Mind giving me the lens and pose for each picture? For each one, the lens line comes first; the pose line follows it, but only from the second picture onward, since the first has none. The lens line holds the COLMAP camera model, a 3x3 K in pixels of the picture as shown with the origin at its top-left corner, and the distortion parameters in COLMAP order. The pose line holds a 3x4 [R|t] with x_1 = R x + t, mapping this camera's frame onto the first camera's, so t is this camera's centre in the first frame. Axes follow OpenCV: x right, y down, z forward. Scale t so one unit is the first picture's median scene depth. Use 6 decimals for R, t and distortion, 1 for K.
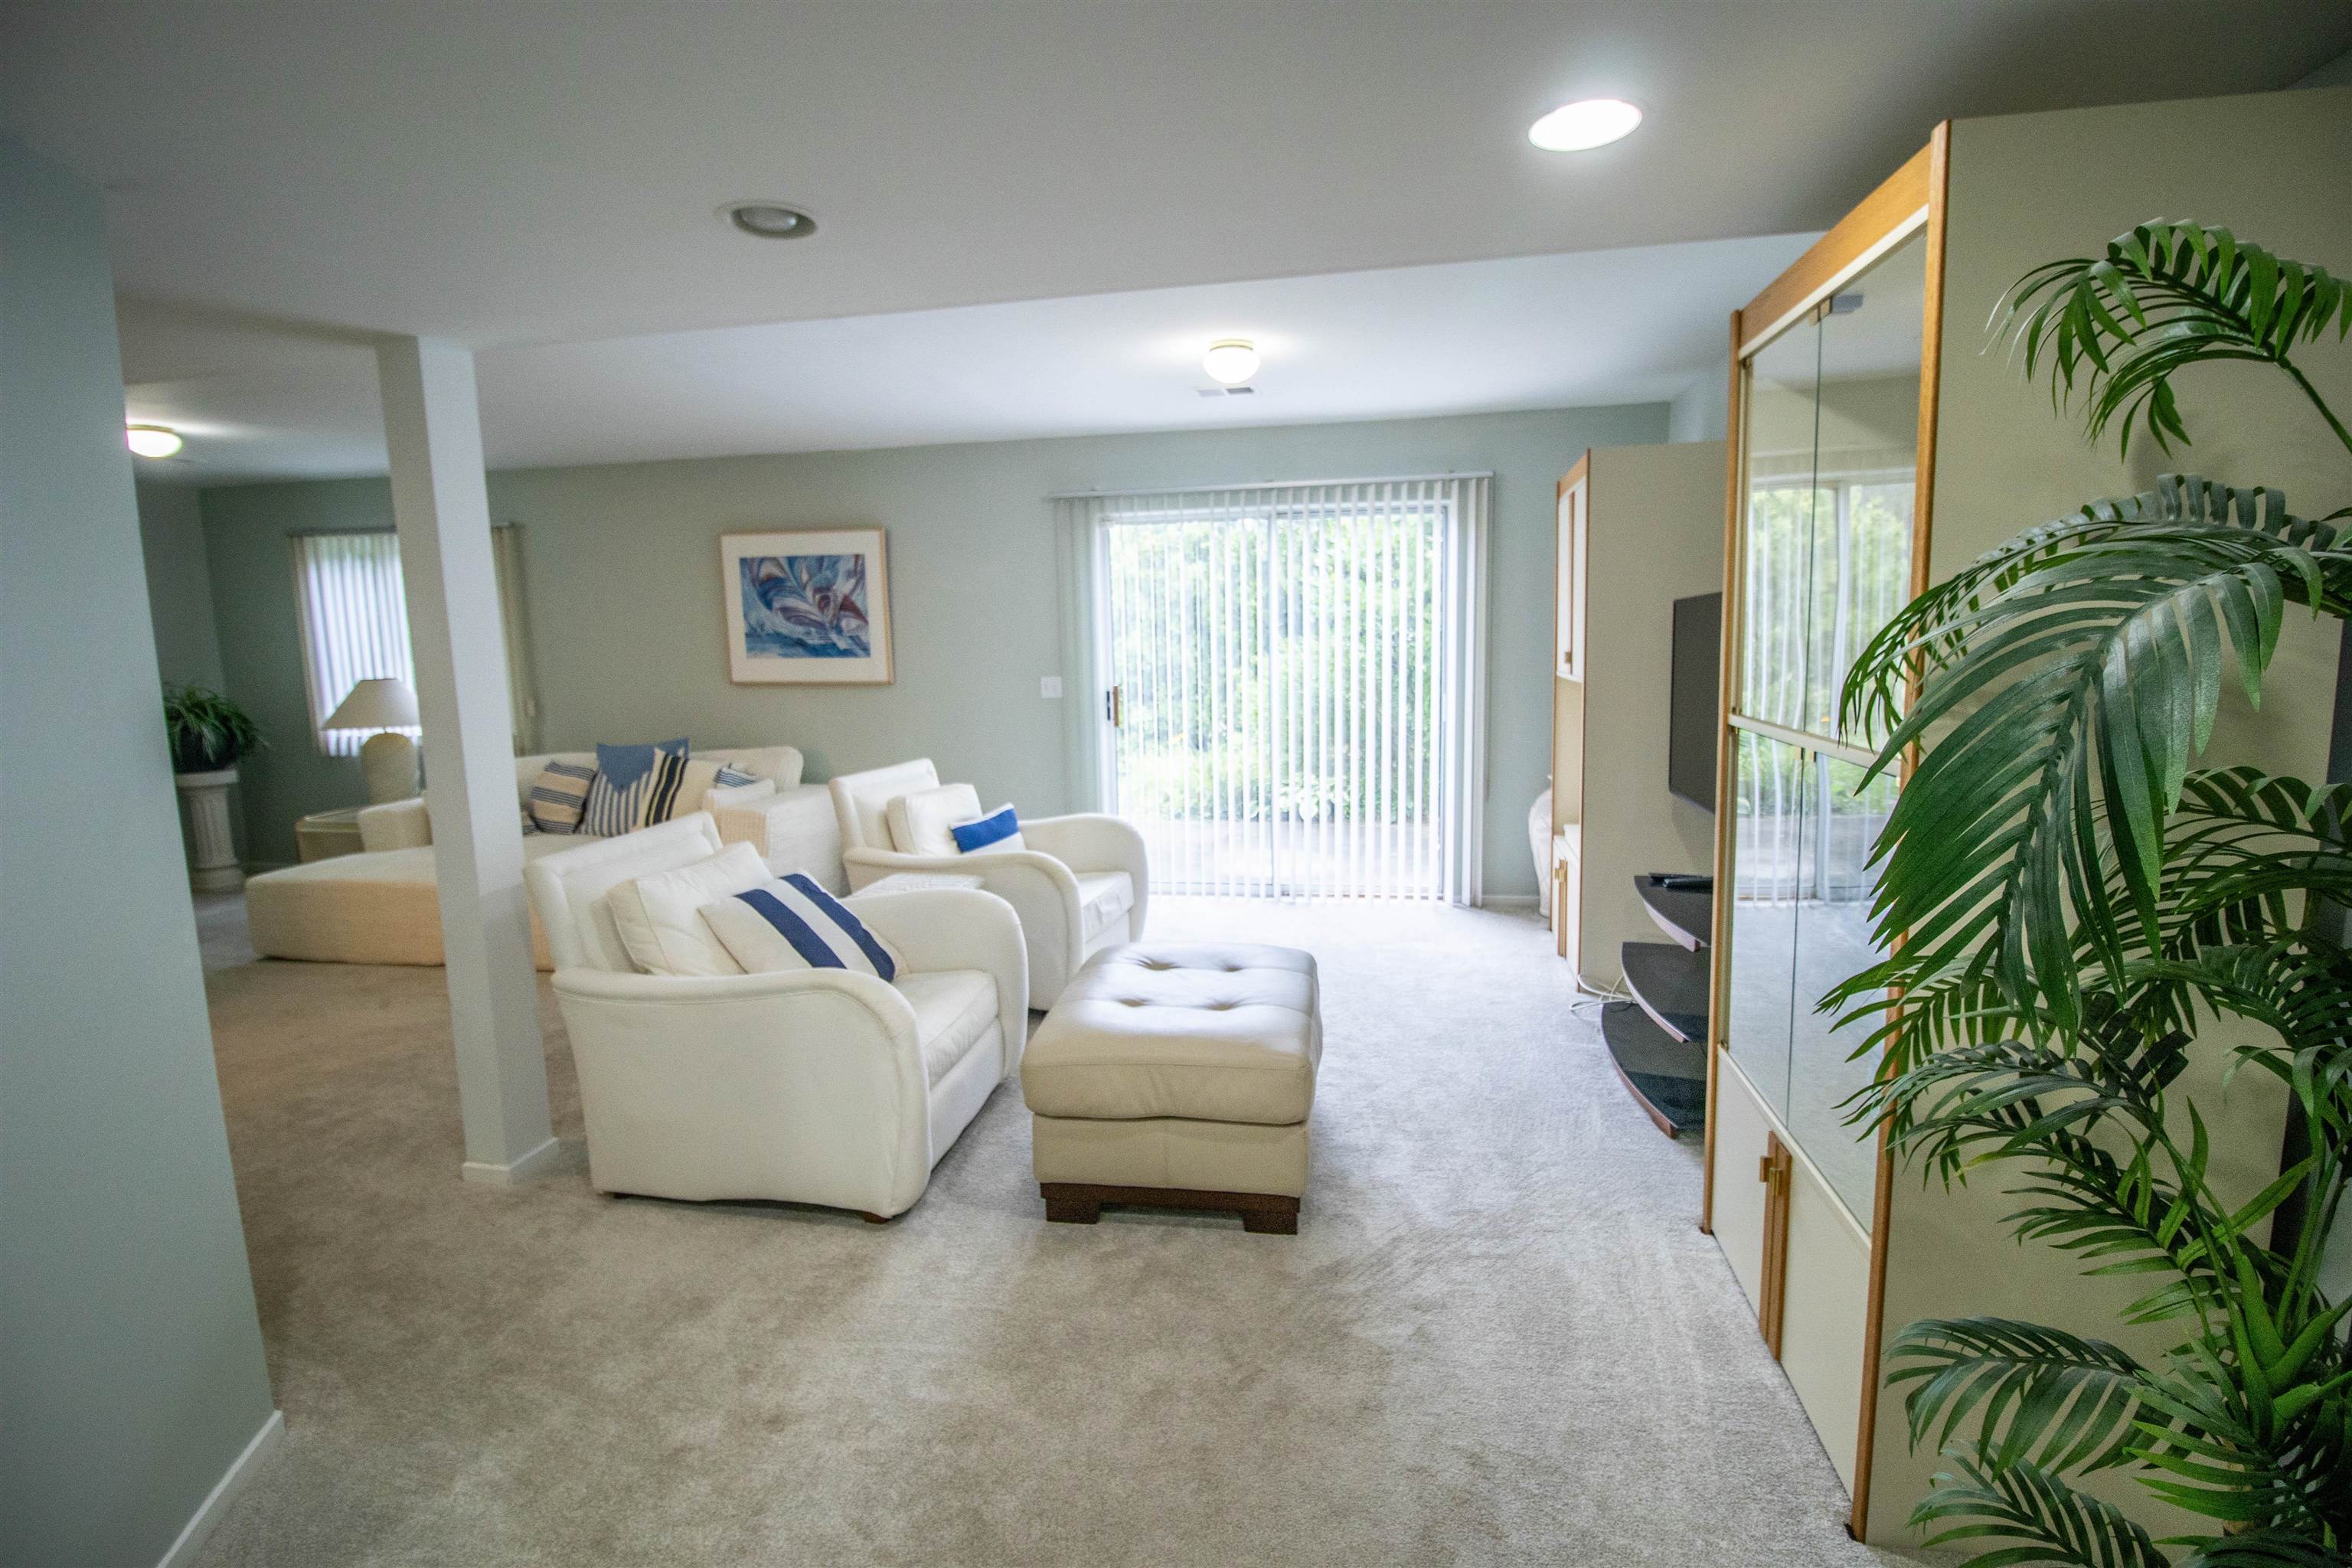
lens RADIAL K [[1070.5, 0, 1176.0], [0, 1070.5, 784.0], [0, 0, 1]] dist [0.001795, -0.010272]
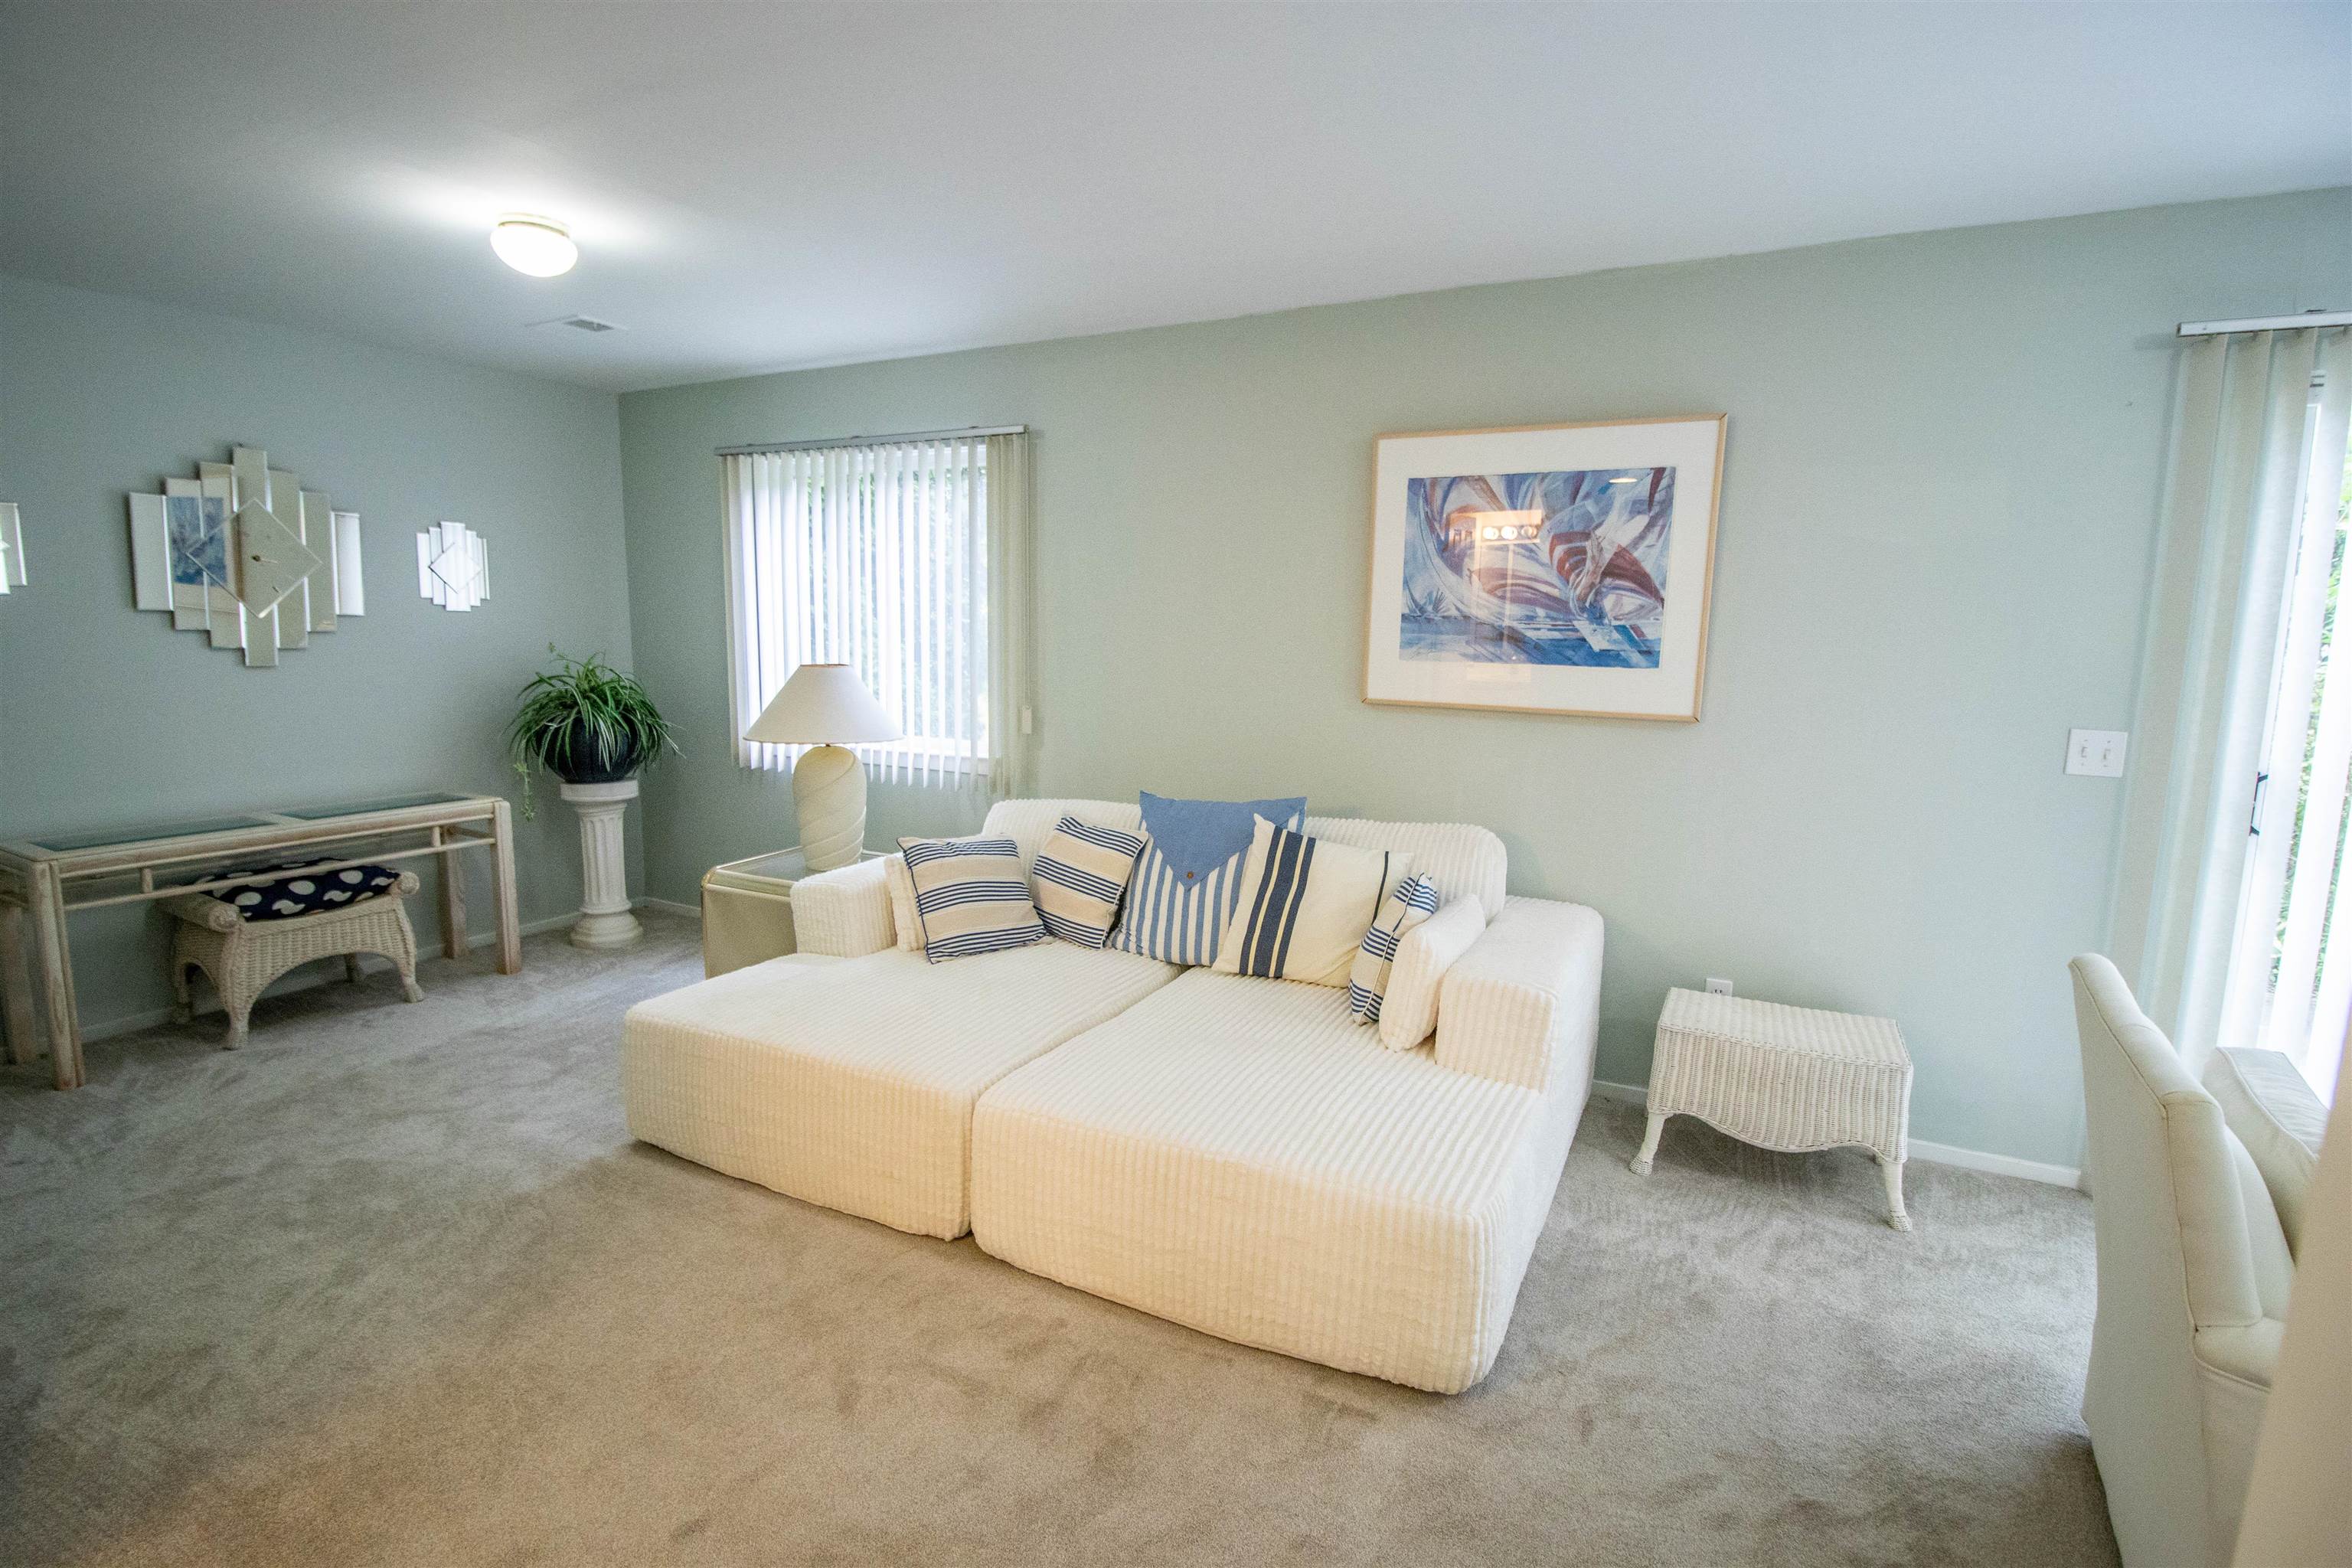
lens RADIAL K [[1143.8, 0, 1181.1], [0, 1143.8, 791.5], [0, 0, 1]] dist [0.002058, -0.013448]
pose [[0.956048, 0.075885, -0.283222, -0.341640], [-0.074518, 0.997097, 0.015611, -0.050017], [0.283584, 0.006180, 0.958927, 0.399278]]
